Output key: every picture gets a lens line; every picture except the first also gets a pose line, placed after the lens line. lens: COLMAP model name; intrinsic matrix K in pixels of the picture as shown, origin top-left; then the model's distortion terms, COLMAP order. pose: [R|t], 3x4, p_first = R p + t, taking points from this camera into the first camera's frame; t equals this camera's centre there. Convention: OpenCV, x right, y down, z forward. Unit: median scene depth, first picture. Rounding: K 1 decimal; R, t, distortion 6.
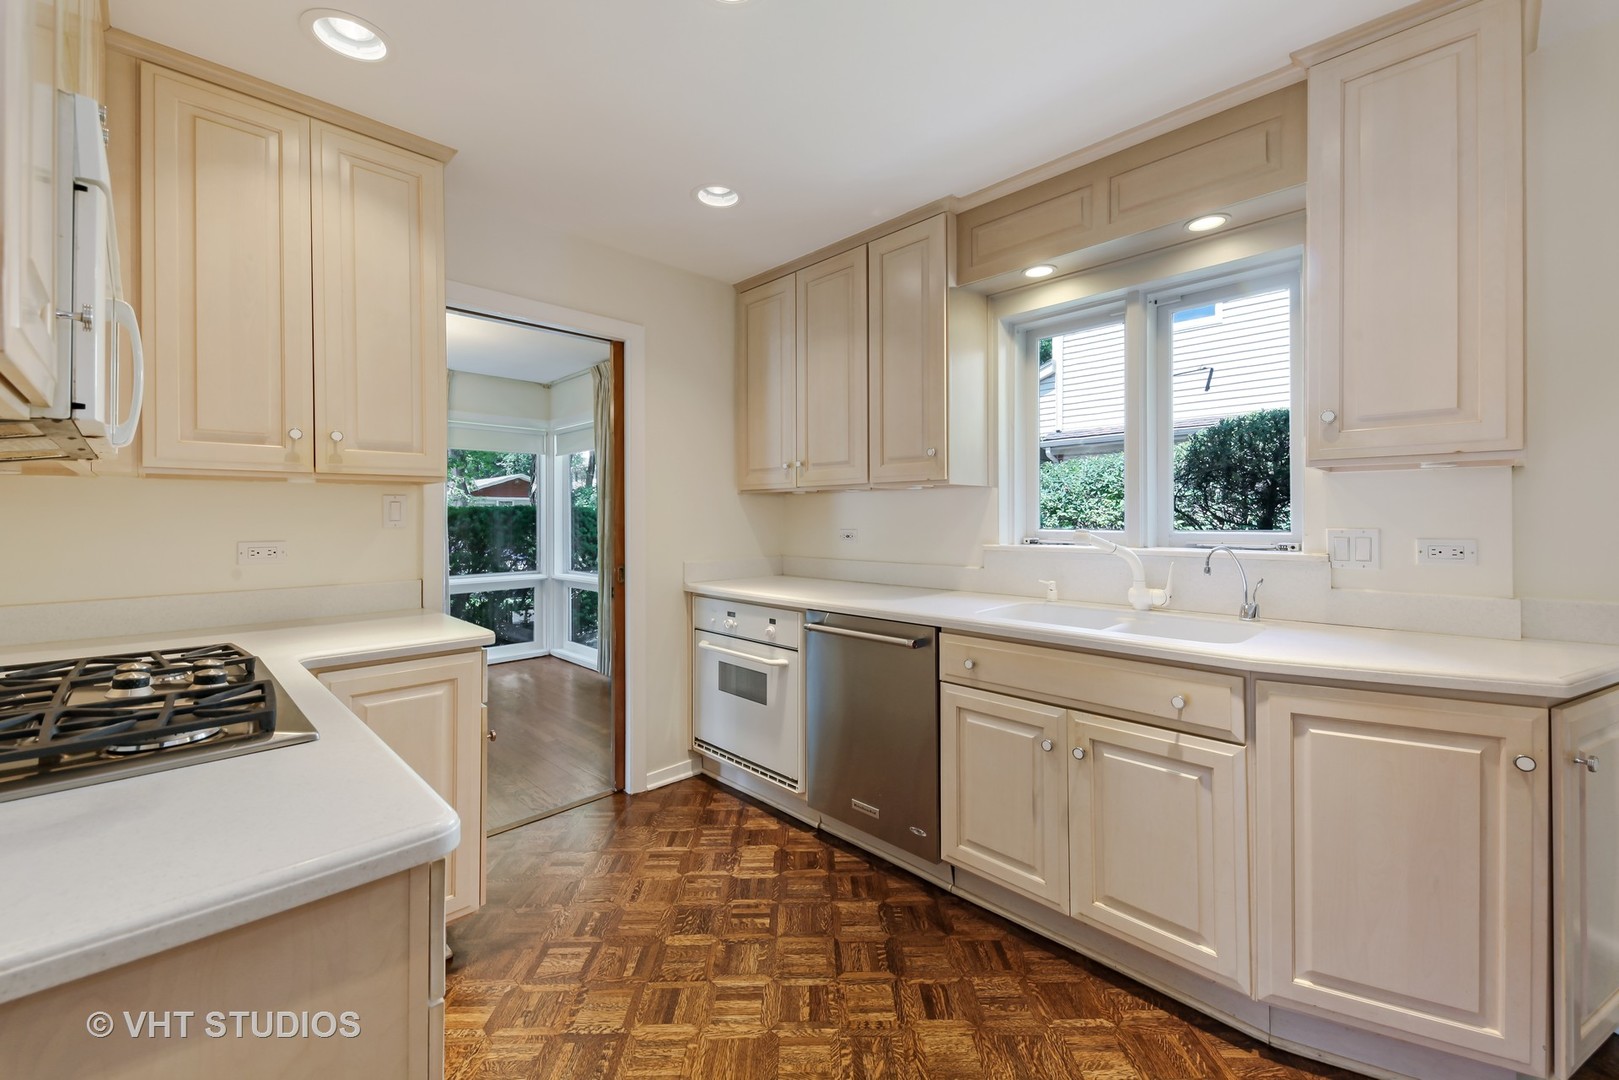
lens RADIAL K [[647.3, 0, 805.7], [0, 647.3, 517.7], [0, 0, 1]] dist [0.023410, -0.000711]
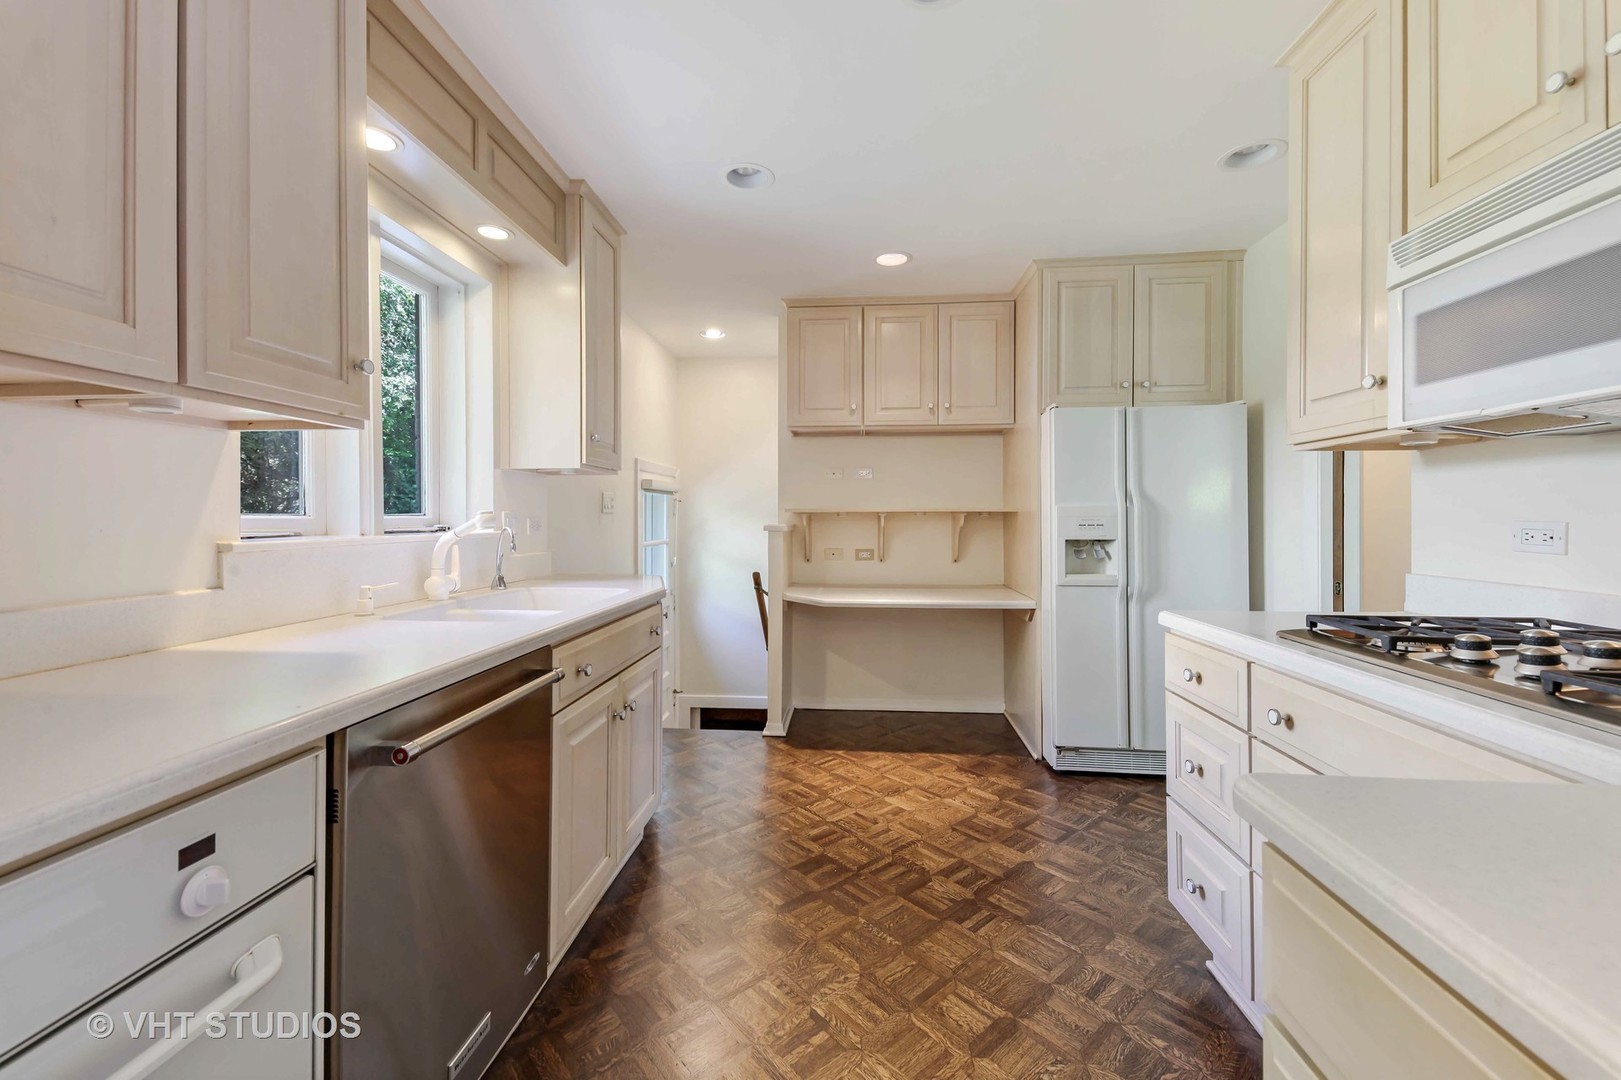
lens RADIAL K [[648.1, 0, 806.6], [0, 648.1, 517.6], [0, 0, 1]] dist [0.023410, -0.000711]
pose [[-0.654301, -0.004699, 0.756219, -0.571939], [-0.010928, 0.999935, -0.003242, 0.030276], [-0.756155, -0.010385, -0.654310, 1.365688]]
